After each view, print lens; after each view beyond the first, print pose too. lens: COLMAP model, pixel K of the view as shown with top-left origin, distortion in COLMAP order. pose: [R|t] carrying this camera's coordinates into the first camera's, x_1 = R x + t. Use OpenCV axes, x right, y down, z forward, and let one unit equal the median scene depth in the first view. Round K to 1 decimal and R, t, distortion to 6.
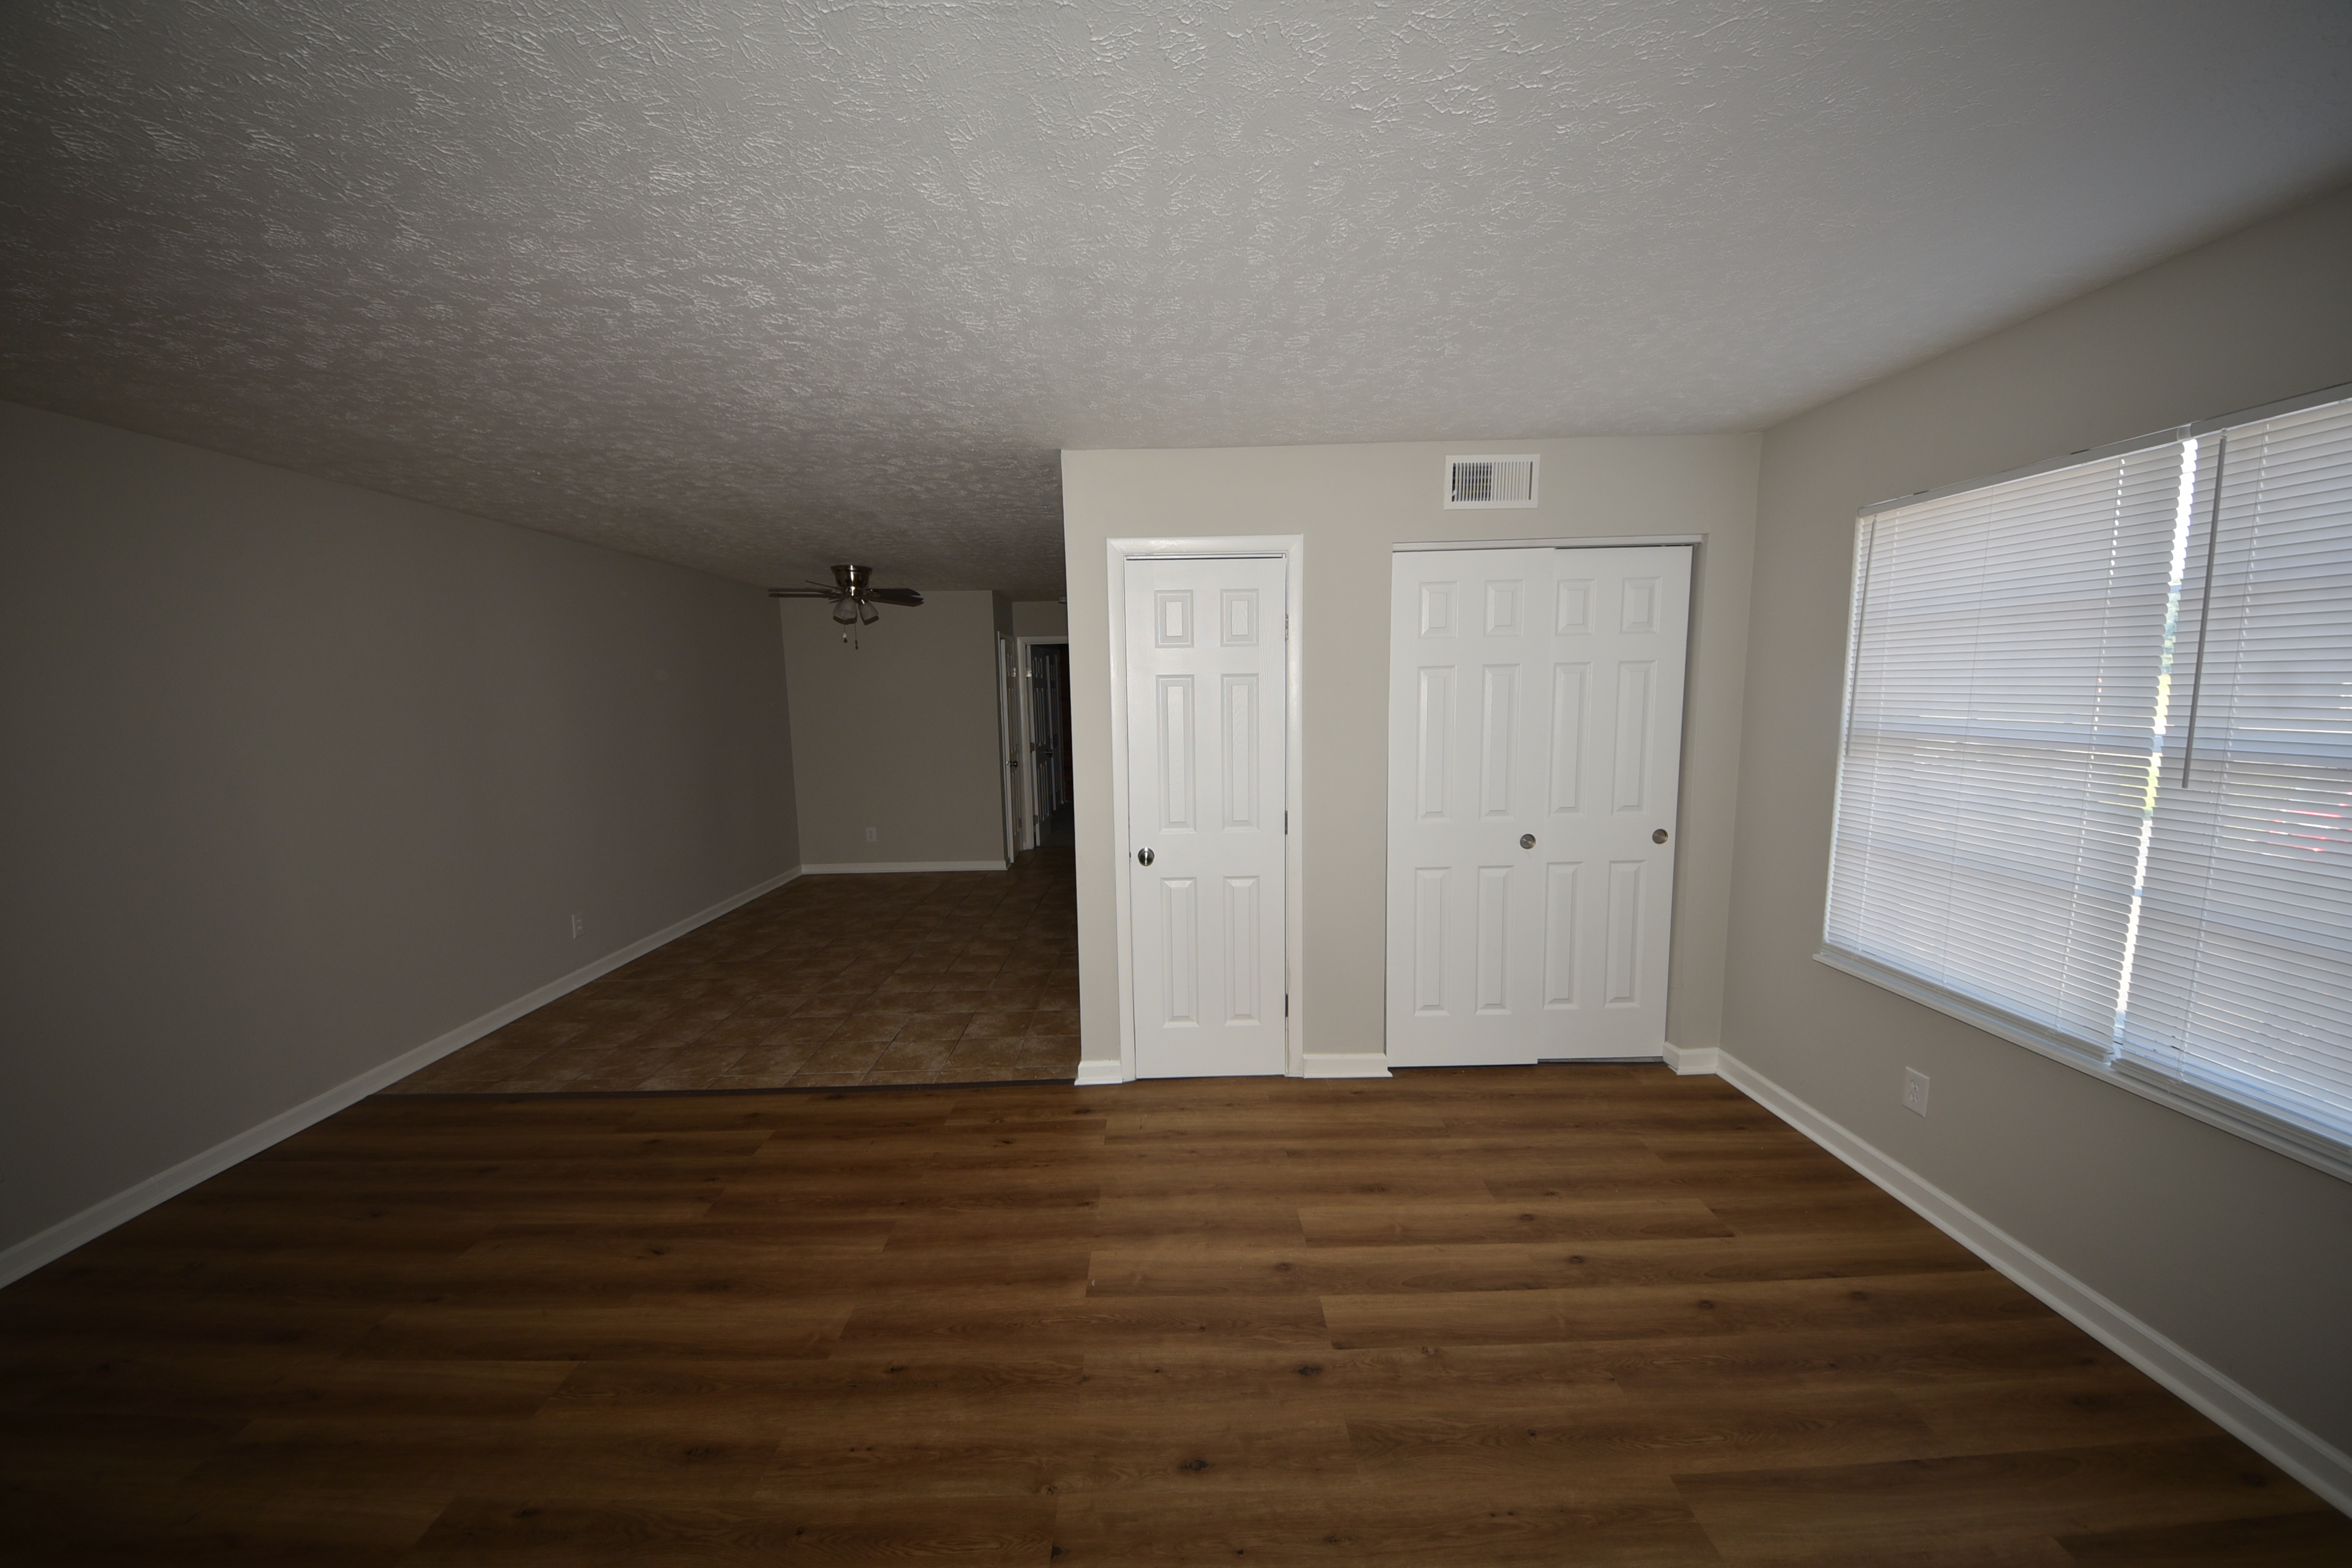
lens RADIAL K [[838.8, 0, 1176.4], [0, 838.8, 781.7], [0, 0, 1]] dist [-0.001343, -0.000070]
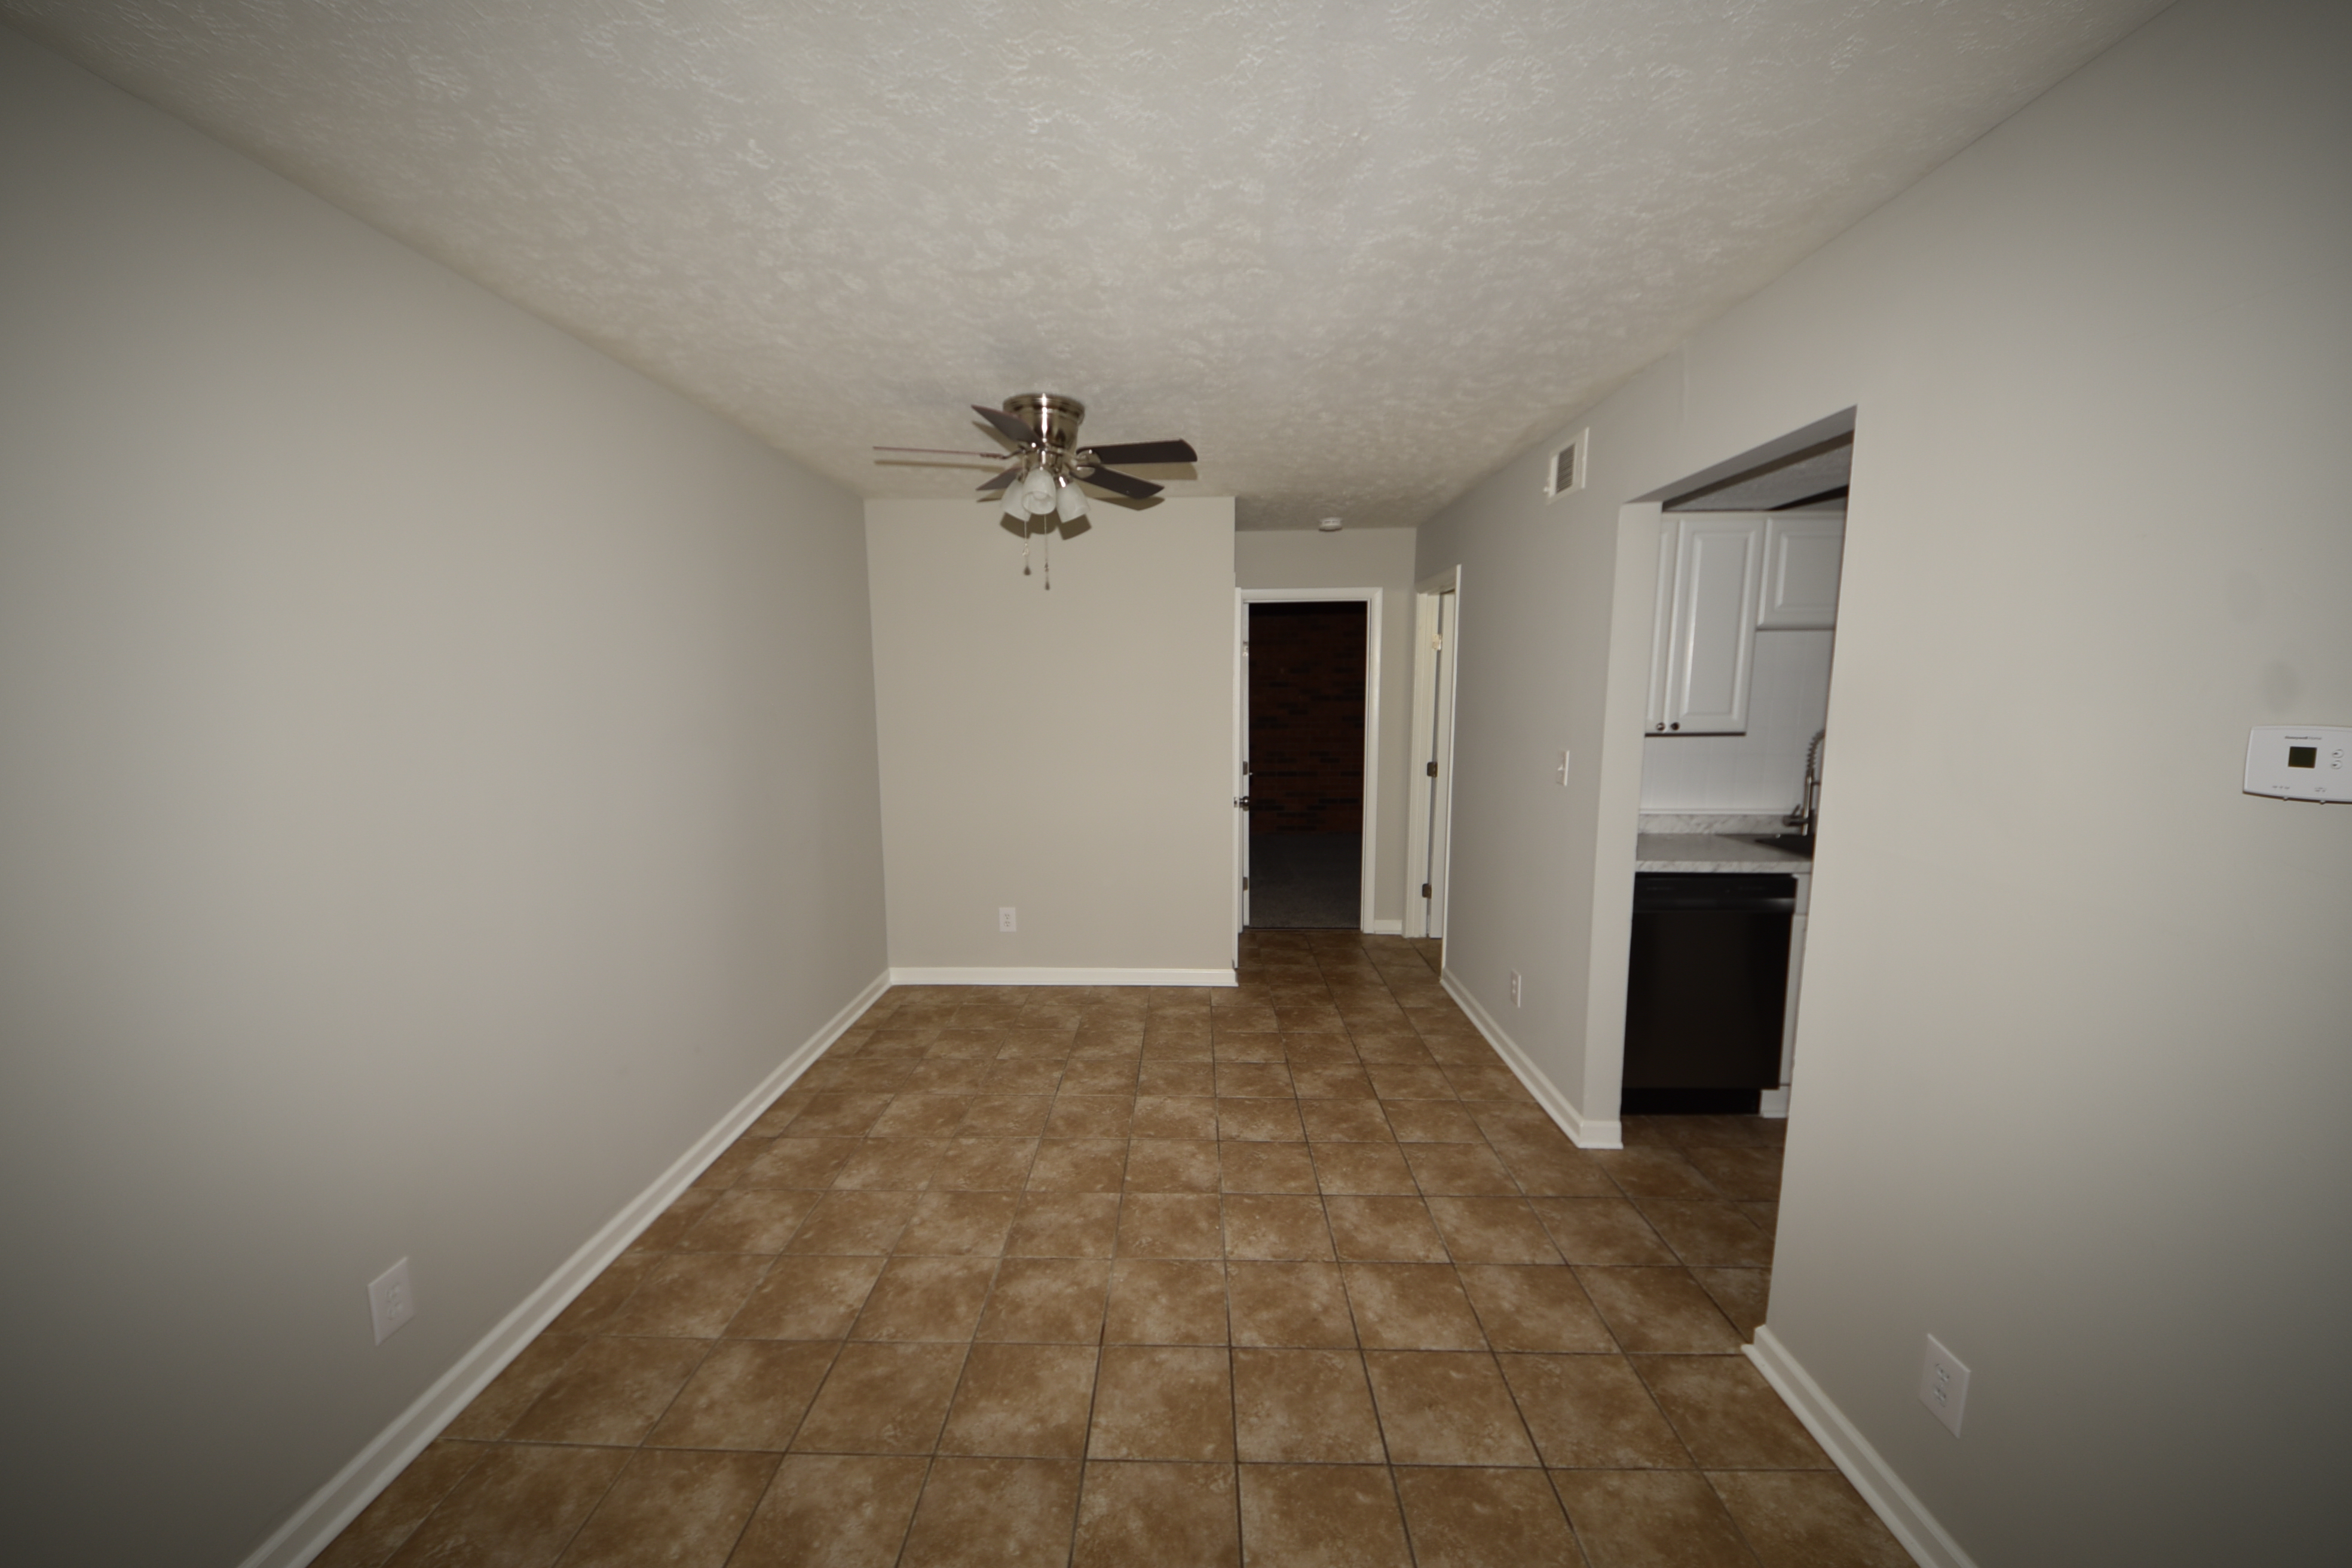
lens RADIAL K [[838.8, 0, 1176.9], [0, 838.8, 792.6], [0, 0, 1]] dist [-0.001343, -0.000070]
pose [[0.999673, 0.008118, -0.024255, -0.300744], [-0.007379, 0.999510, 0.030408, -0.059760], [0.024490, -0.030219, 0.999243, 0.540813]]
